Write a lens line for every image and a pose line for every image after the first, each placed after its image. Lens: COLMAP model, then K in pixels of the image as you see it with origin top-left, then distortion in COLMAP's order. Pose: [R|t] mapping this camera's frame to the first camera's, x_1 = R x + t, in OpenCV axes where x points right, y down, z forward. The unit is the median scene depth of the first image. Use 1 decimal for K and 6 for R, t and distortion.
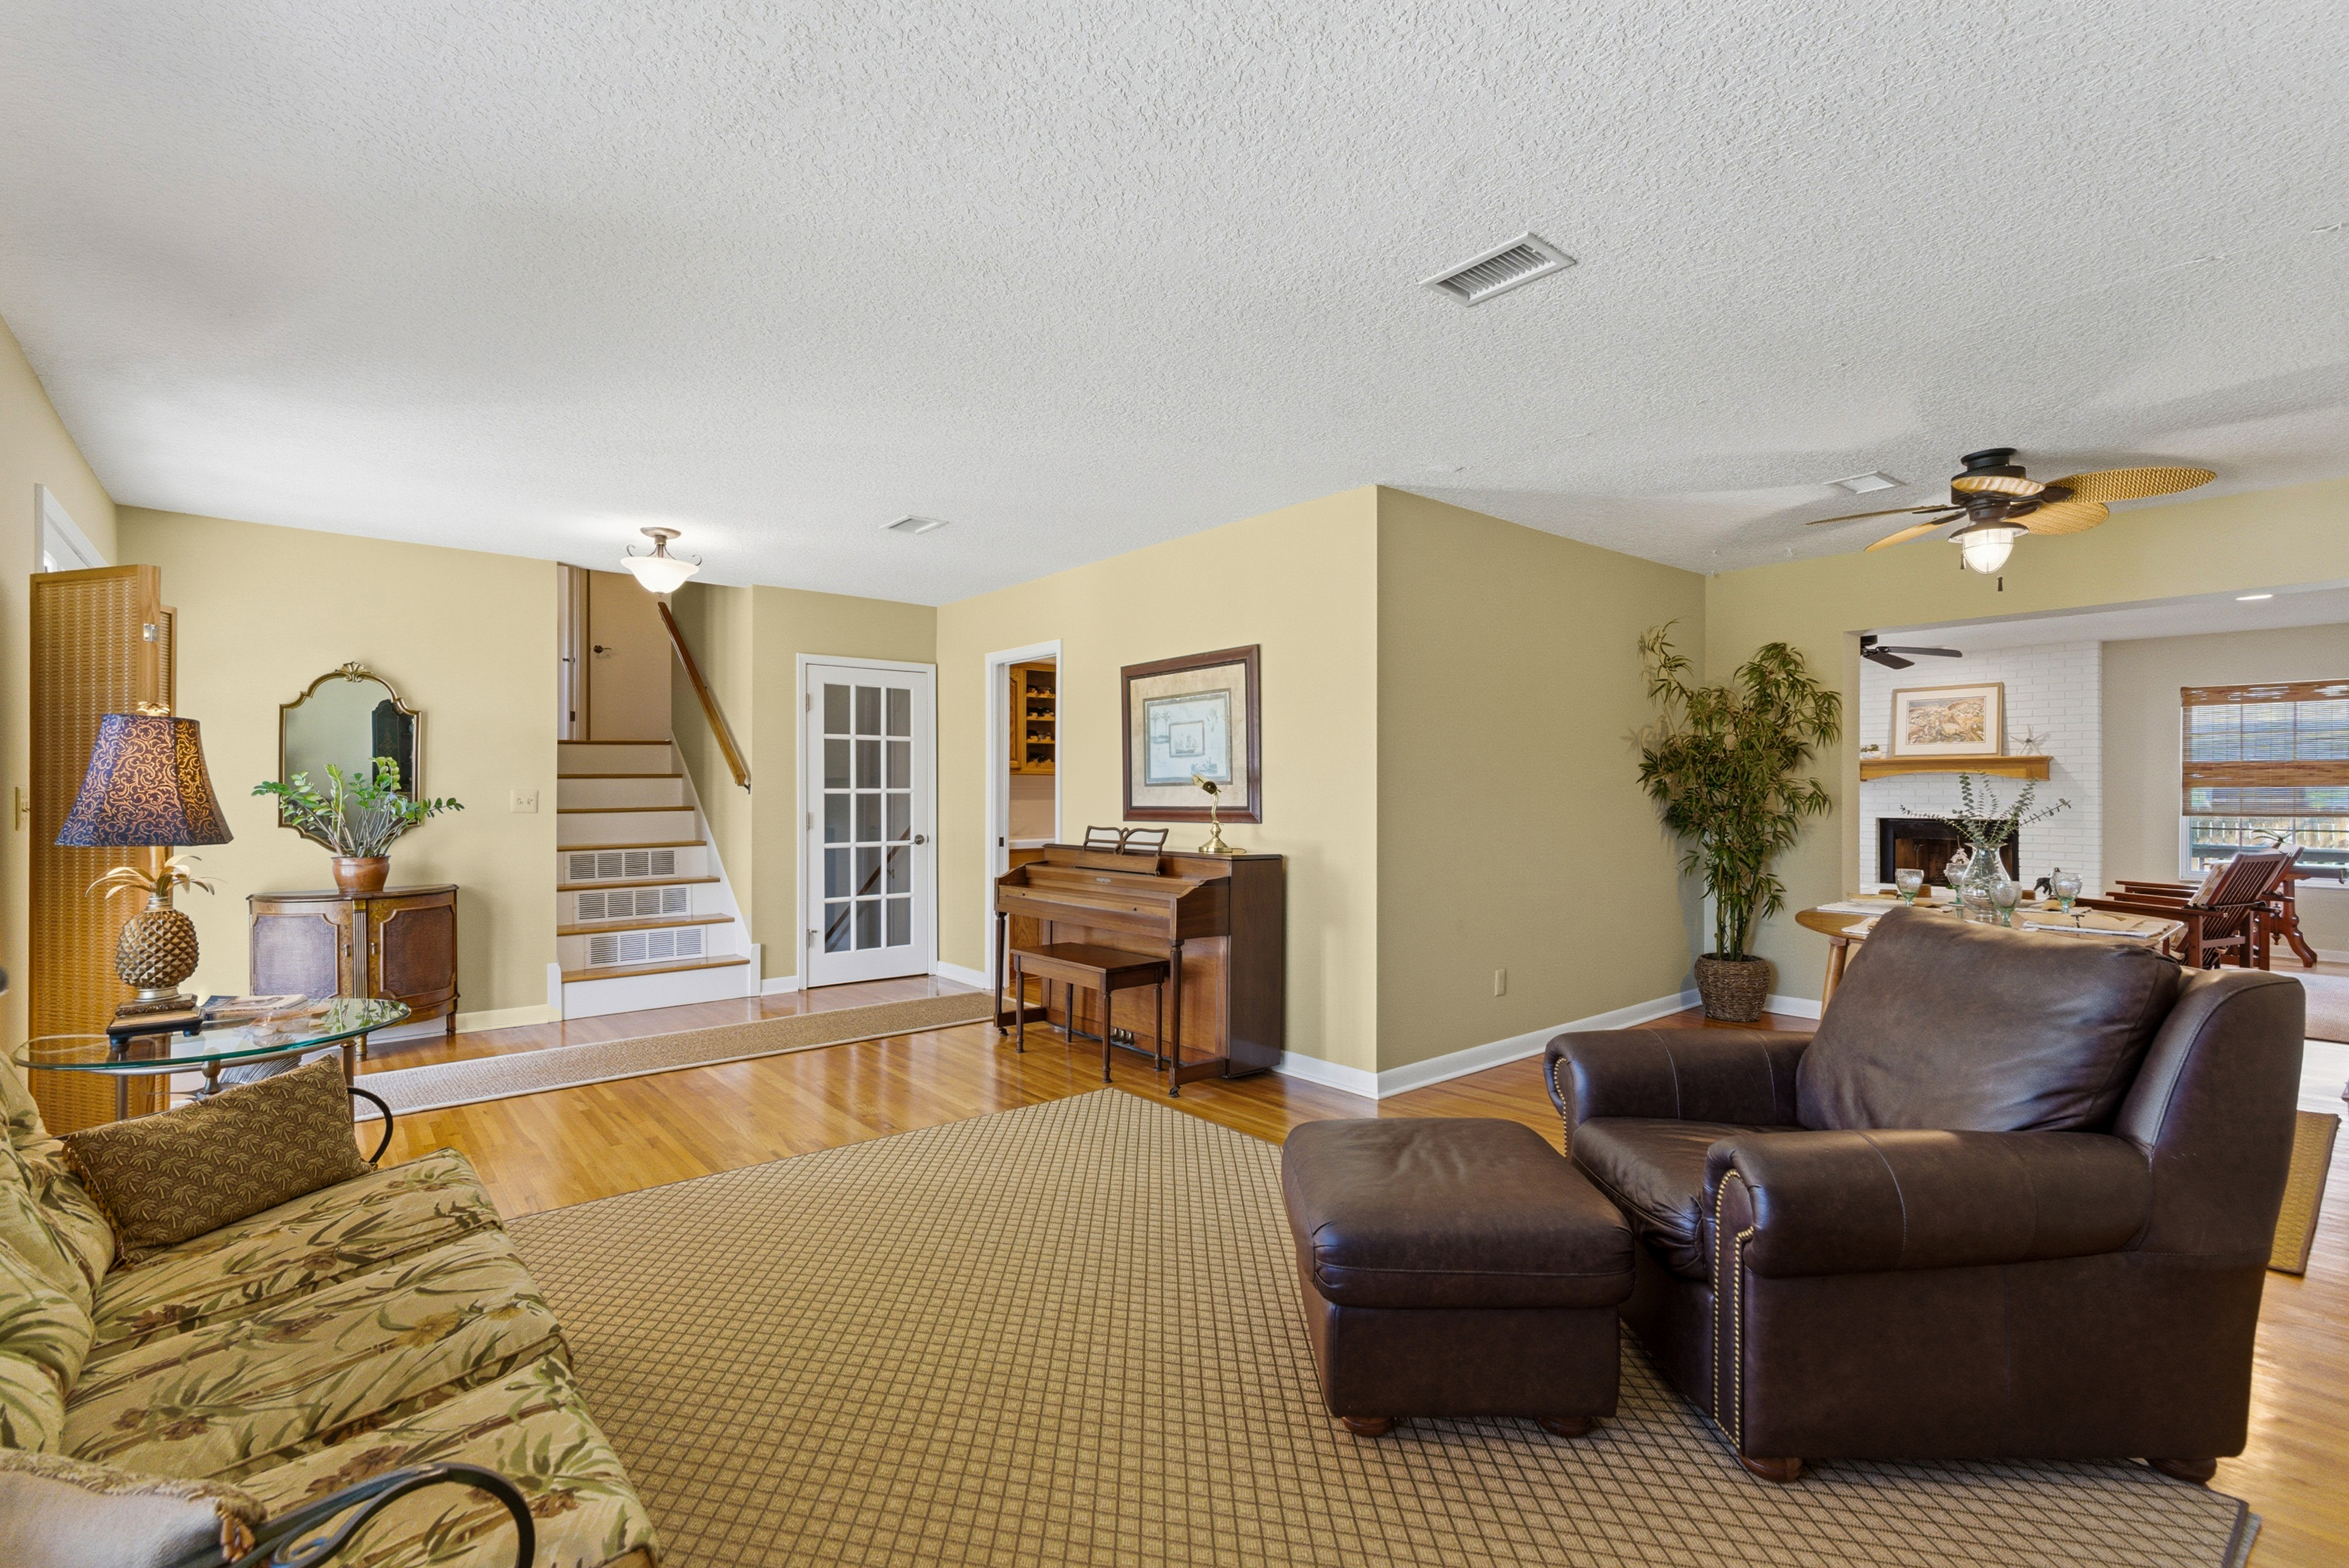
lens RADIAL K [[1060.7, 0, 1174.5], [0, 1060.7, 784.0], [0, 0, 1]] dist [0.001741, 0.000637]
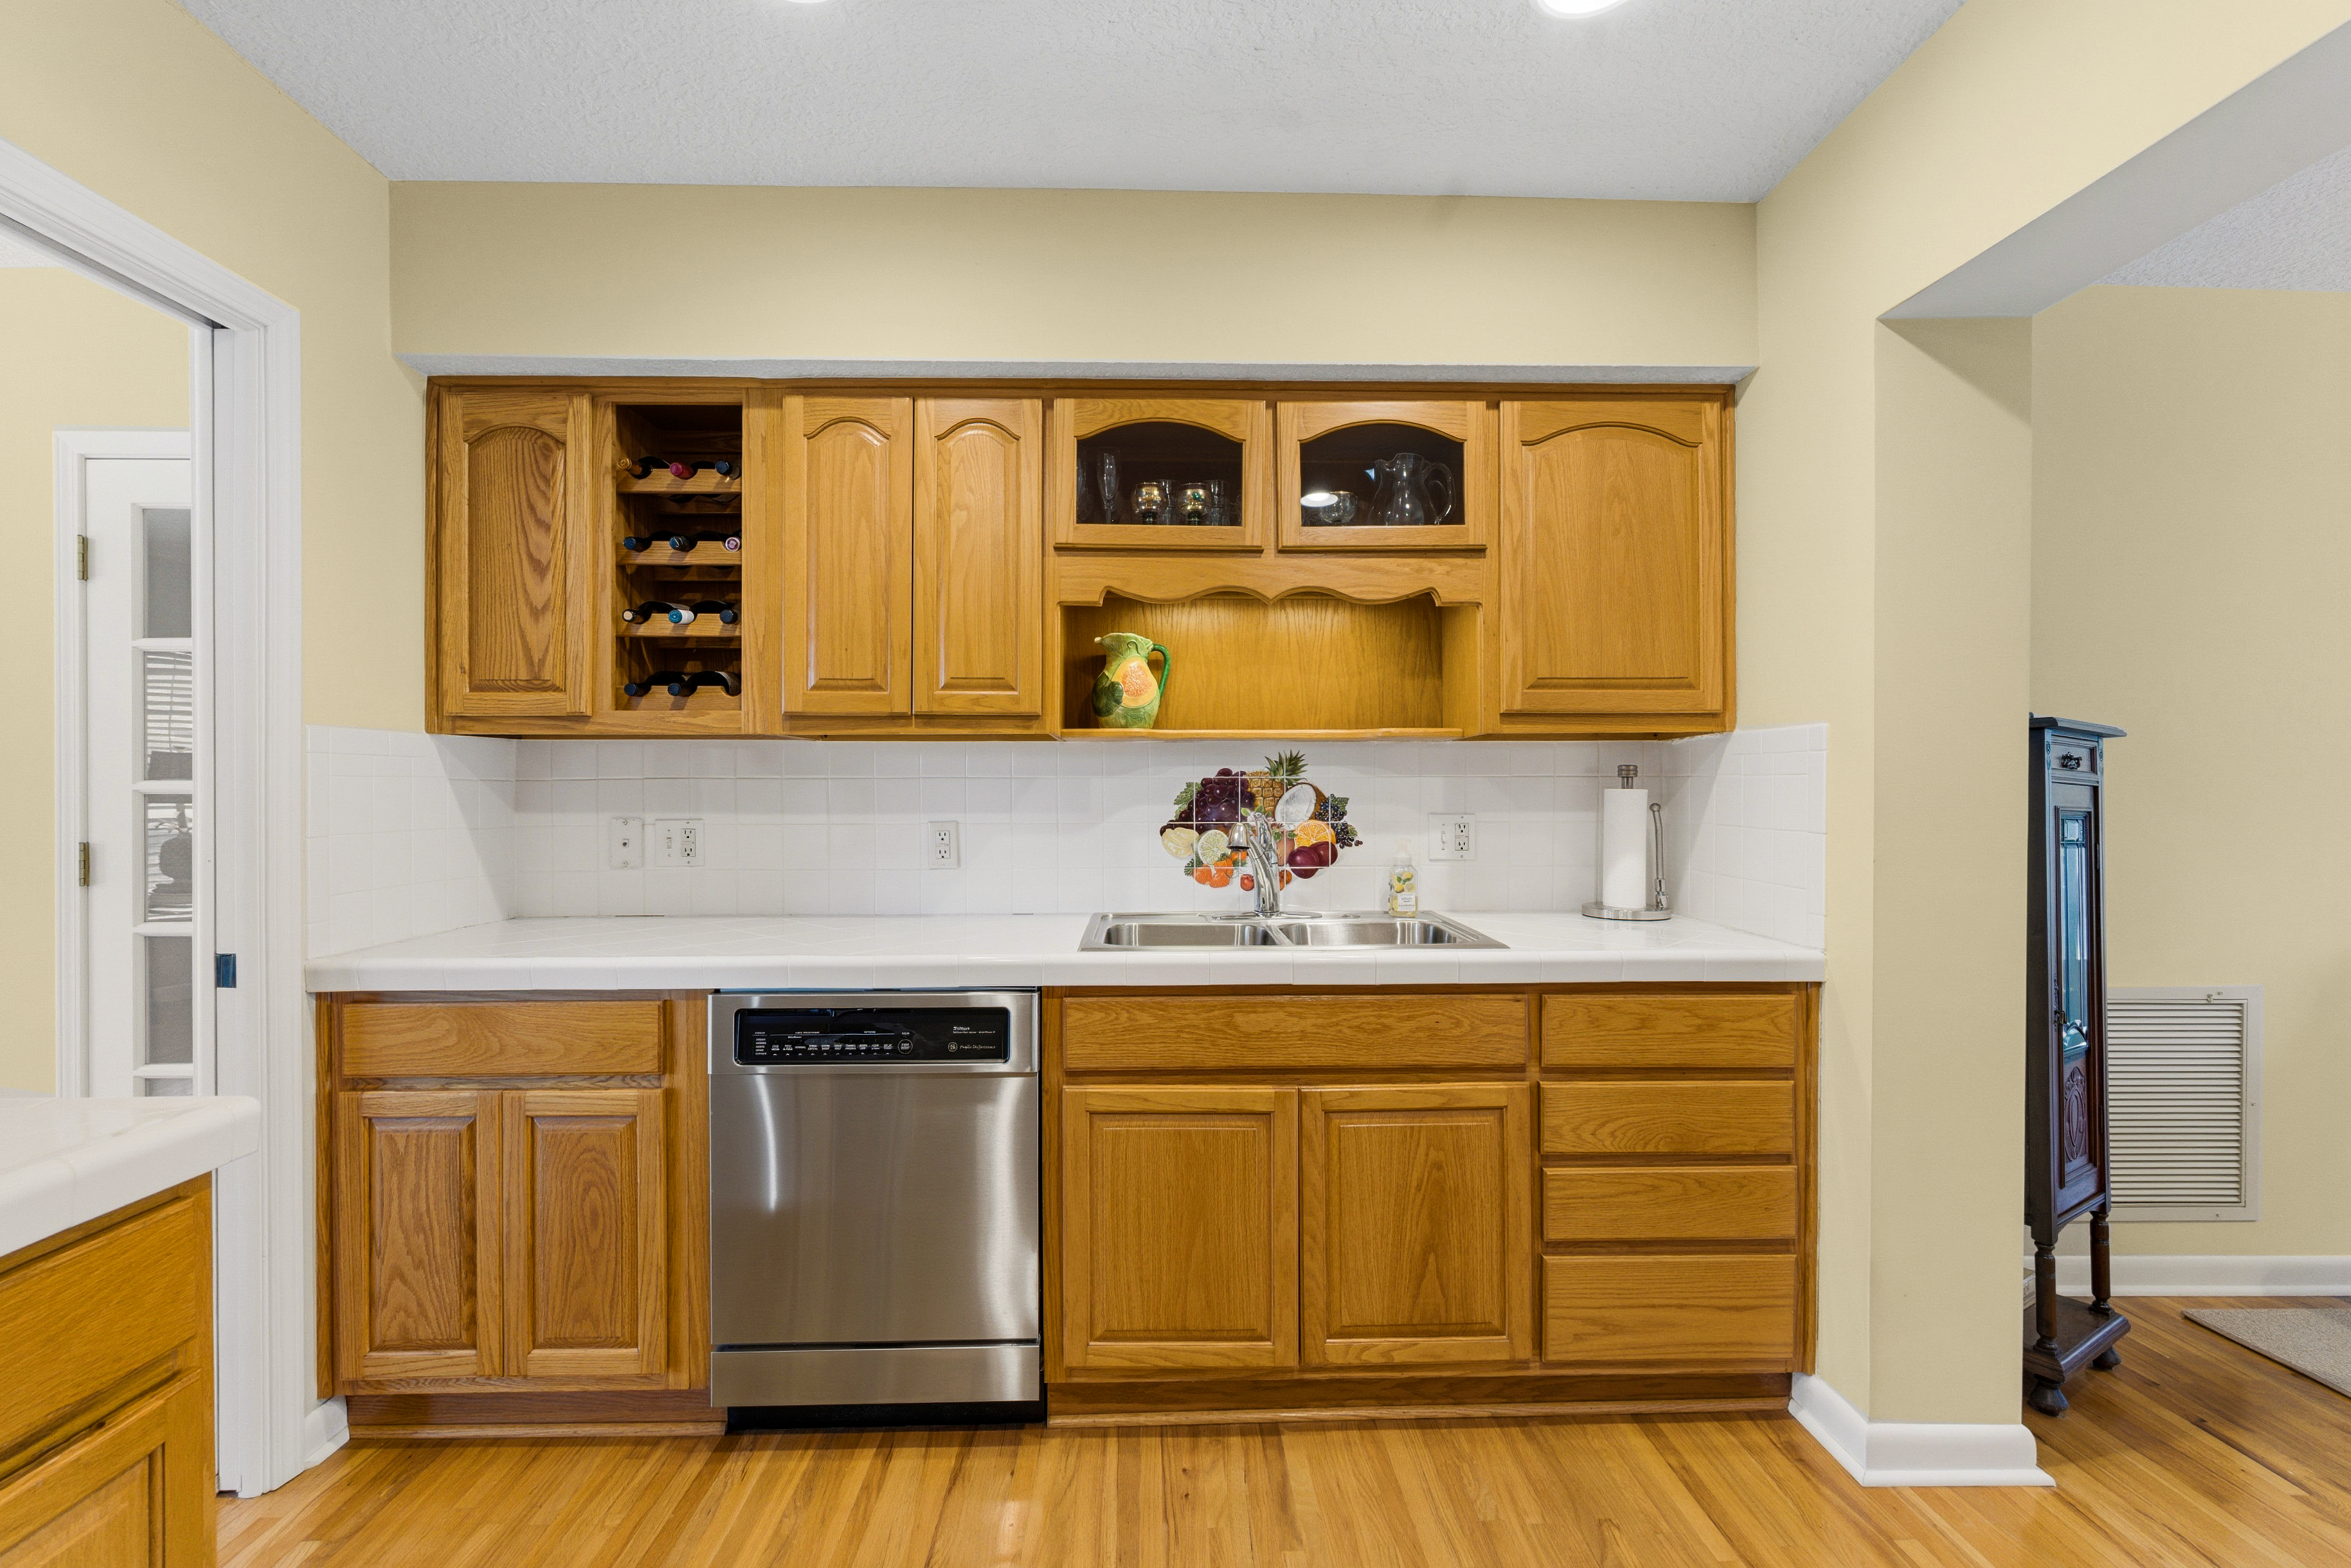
lens RADIAL K [[1061.5, 0, 1175.5], [0, 1061.5, 784.0], [0, 0, 1]] dist [0.001741, 0.000637]
pose [[0.784430, -0.001439, -0.620215, 0.204670], [0.003984, 0.999988, 0.002720, 0.005941], [0.620204, -0.004605, 0.784427, 0.940165]]
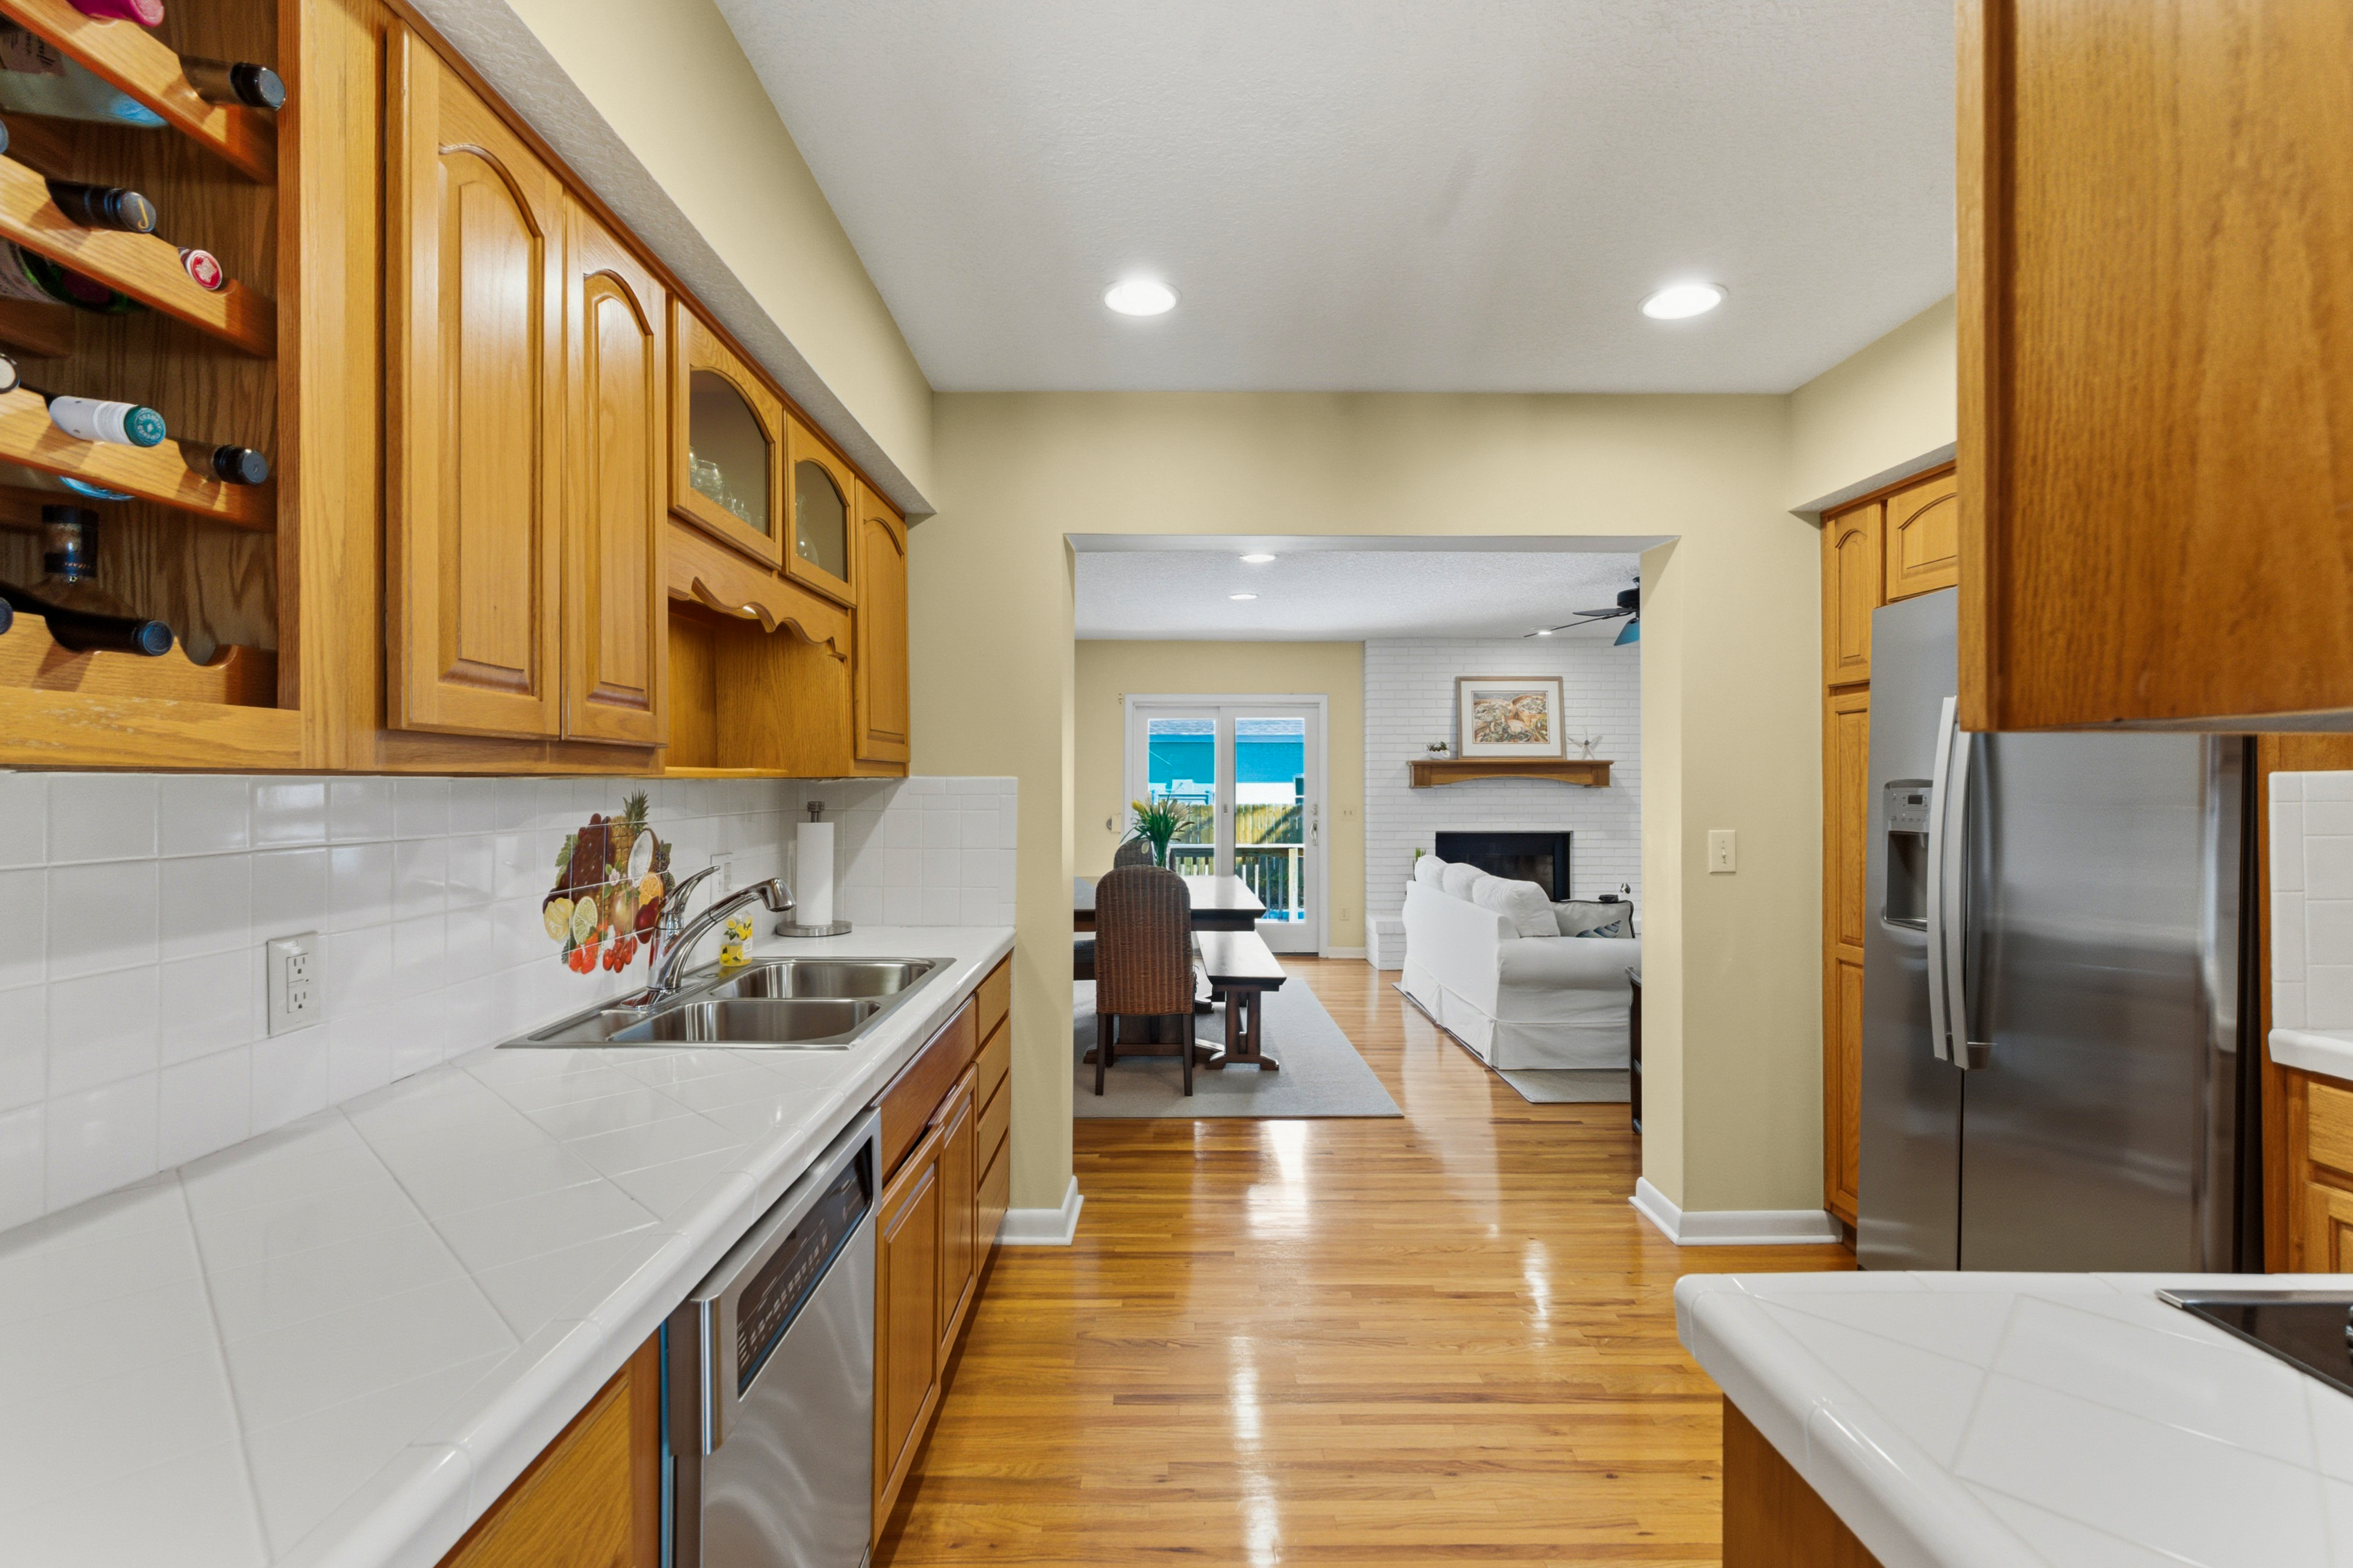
lens RADIAL K [[1058.1, 0, 1173.2], [0, 1058.1, 790.8], [0, 0, 1]] dist [-0.000497, 0.000677]
pose [[0.637806, -0.003224, 0.770190, -0.149702], [-0.005717, 0.999944, 0.008920, -0.008676], [-0.770176, -0.010093, 0.637752, 0.945918]]
